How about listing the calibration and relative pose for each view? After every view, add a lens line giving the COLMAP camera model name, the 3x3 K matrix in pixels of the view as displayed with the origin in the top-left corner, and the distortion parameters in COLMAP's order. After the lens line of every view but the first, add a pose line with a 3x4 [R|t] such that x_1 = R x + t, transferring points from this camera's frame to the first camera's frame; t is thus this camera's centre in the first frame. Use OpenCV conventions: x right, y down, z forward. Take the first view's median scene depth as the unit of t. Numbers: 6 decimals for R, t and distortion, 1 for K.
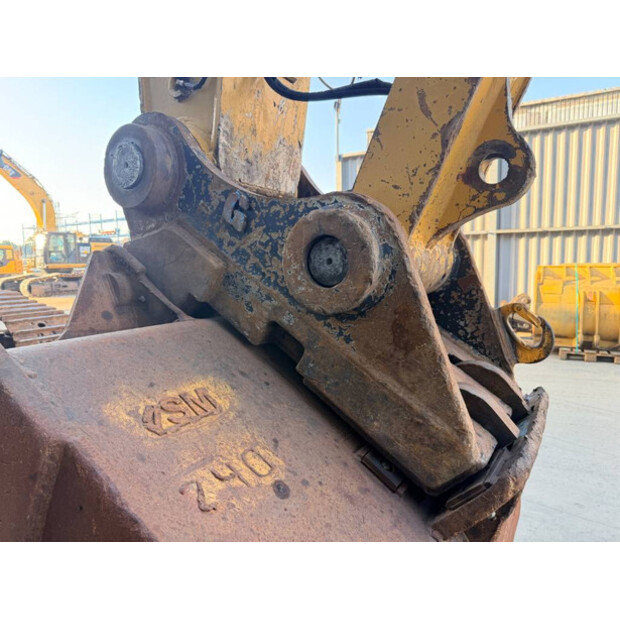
lens RADIAL K [[421.2, 0, 310.0], [0, 421.2, 310.0], [0, 0, 1]] dist [0.004632, -0.038042]
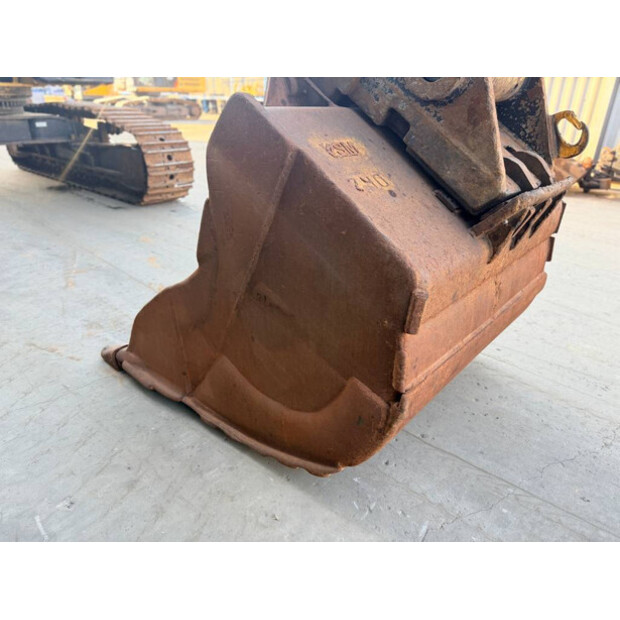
lens RADIAL K [[421.2, 0, 310.0], [0, 421.2, 310.0], [0, 0, 1]] dist [0.004632, -0.038042]
pose [[0.982474, 0.115408, -0.146374, -0.075719], [-0.056731, 0.933158, 0.354961, 0.205164], [0.177555, -0.340436, 0.923351, -0.819472]]
